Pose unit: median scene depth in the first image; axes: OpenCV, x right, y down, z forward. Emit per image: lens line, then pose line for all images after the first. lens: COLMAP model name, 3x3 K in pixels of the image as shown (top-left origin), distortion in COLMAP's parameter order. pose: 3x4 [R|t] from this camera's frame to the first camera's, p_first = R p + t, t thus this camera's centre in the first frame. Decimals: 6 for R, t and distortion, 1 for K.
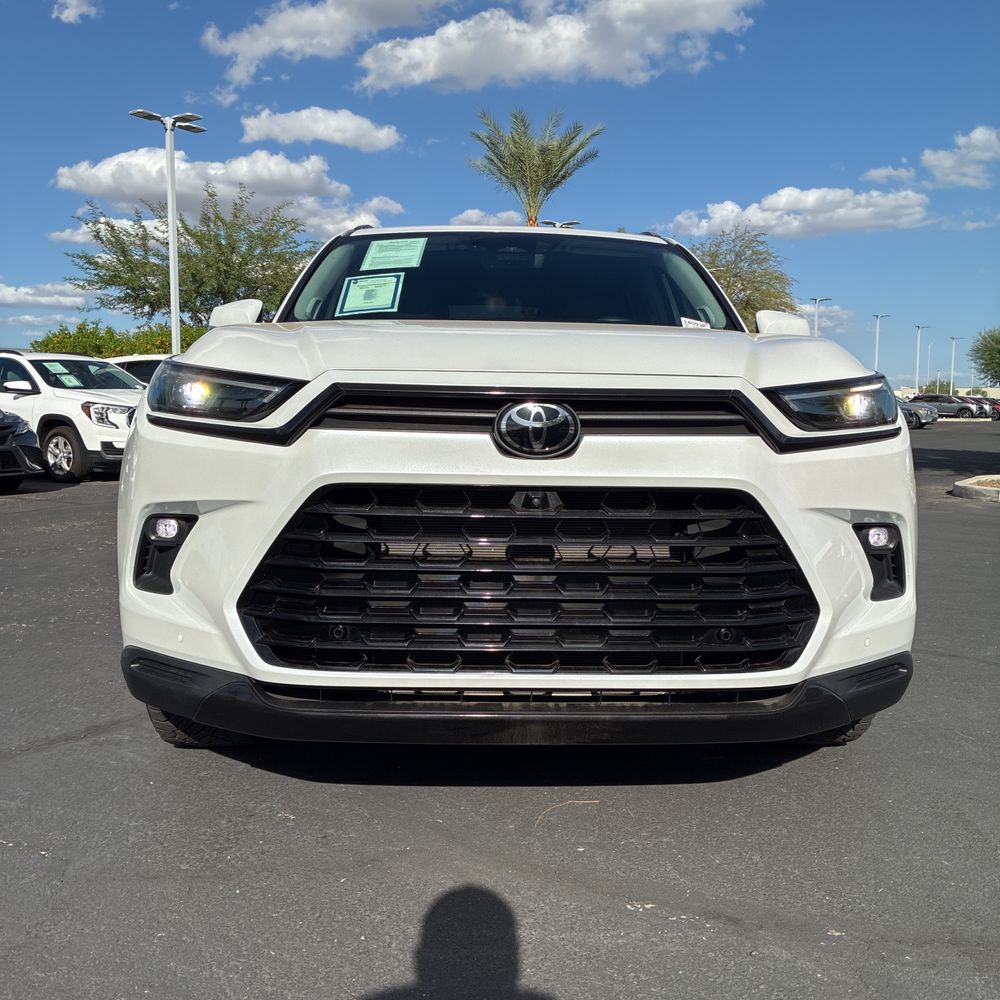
lens RADIAL K [[1032.5, 0, 511.3], [0, 1032.5, 500.0], [0, 0, 1]] dist [0.021239, -0.007944]
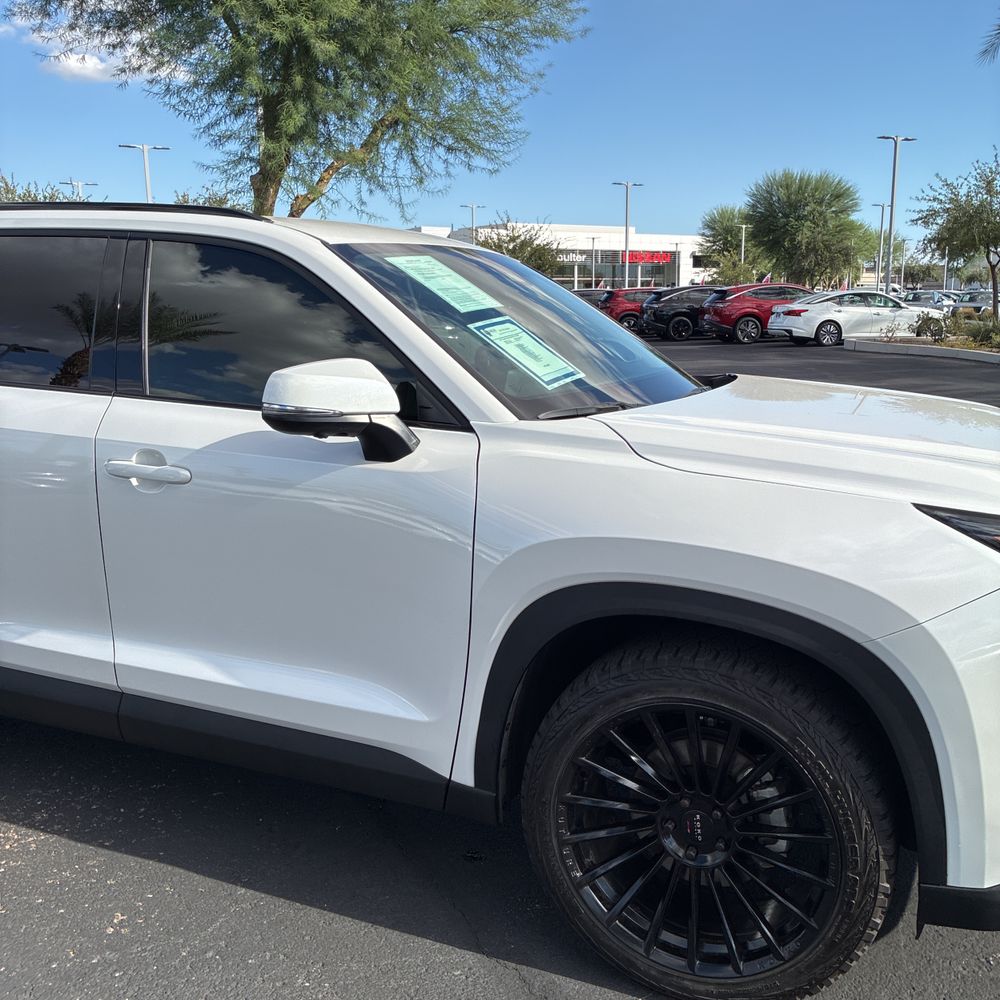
lens RADIAL K [[1034.2, 0, 513.6], [0, 1034.2, 487.9], [0, 0, 1]] dist [0.006260, 0.024429]
pose [[0.437547, -0.182412, 0.880499, -0.232475], [0.095301, 0.983100, 0.156310, -0.062352], [-0.894131, 0.015520, 0.447536, 0.190602]]
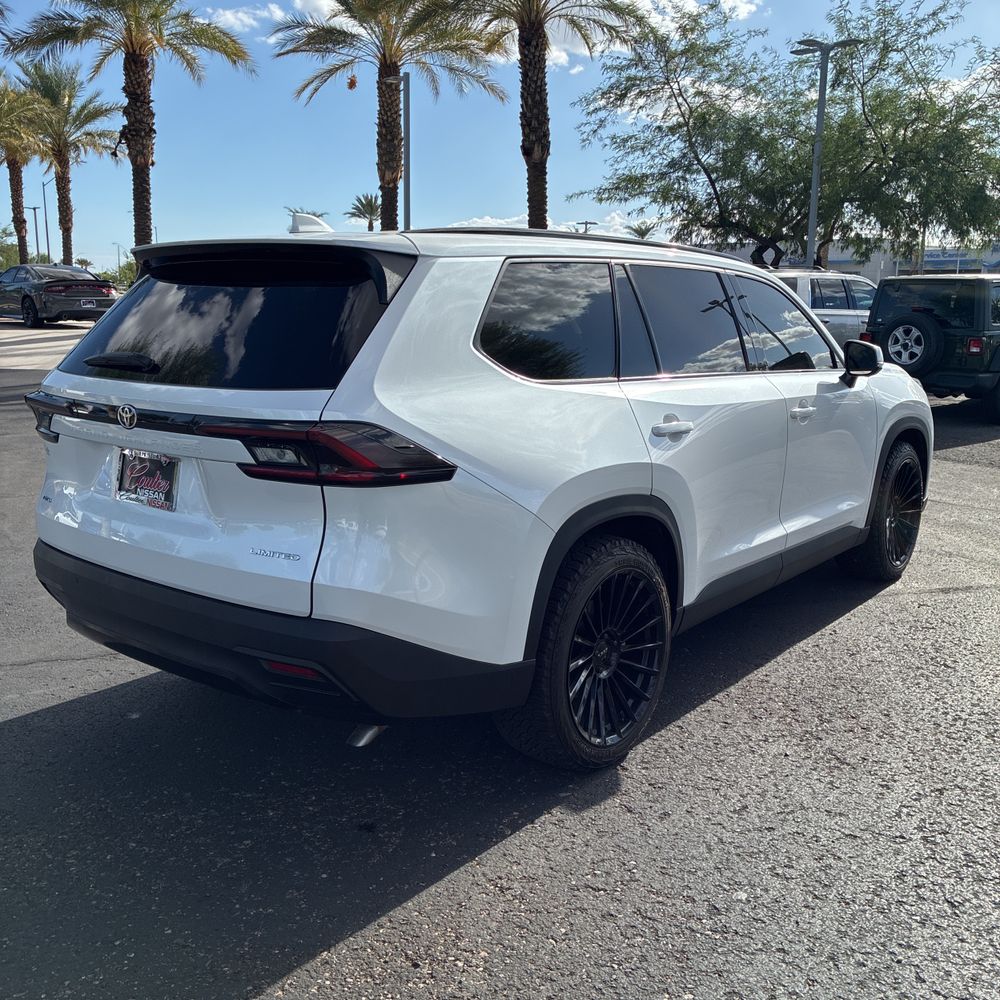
lens RADIAL K [[1035.2, 0, 500.0], [0, 1035.2, 500.0], [0, 0, 1]] dist [0.025275, 0.010487]
pose [[-0.751284, -0.153718, 0.641828, -0.237787], [0.038029, 0.960799, 0.274627, -0.114010], [-0.658882, 0.230731, -0.715987, 0.685351]]
